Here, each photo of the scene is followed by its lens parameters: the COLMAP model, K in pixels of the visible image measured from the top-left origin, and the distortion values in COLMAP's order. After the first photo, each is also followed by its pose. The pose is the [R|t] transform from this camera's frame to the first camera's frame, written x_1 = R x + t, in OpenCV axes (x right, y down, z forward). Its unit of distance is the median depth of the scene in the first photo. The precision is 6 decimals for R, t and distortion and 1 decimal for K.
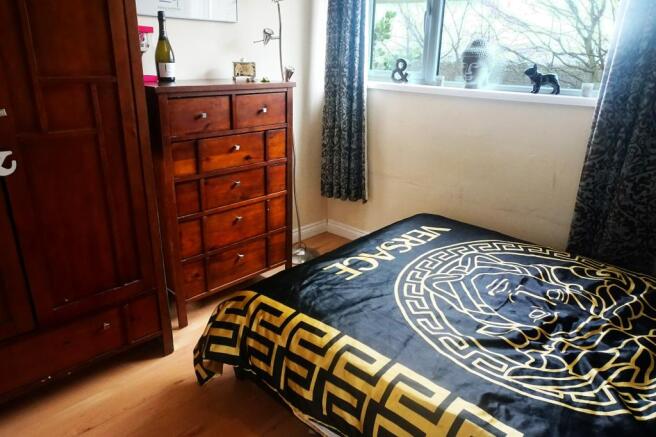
lens RADIAL K [[443.0, 0, 329.4], [0, 443.0, 220.3], [0, 0, 1]] dist [-0.038315, 0.009870]
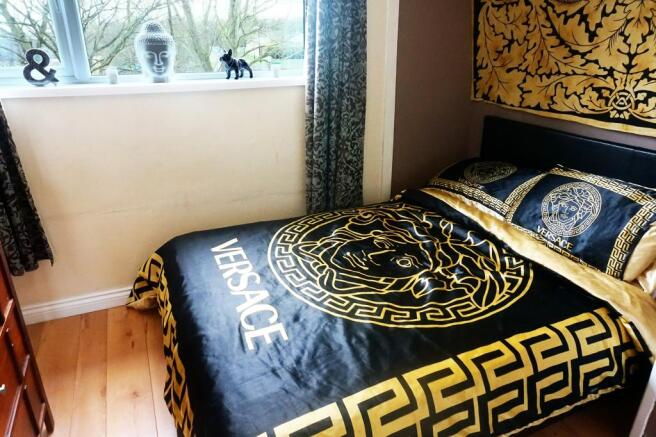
lens RADIAL K [[443.0, 0, 330.2], [0, 443.0, 214.8], [0, 0, 1]] dist [-0.038315, 0.009870]
pose [[0.371507, -0.365325, 0.853534, -0.463636], [0.314669, 0.914463, 0.254442, -0.219257], [-0.873479, 0.174054, 0.454686, 0.463489]]
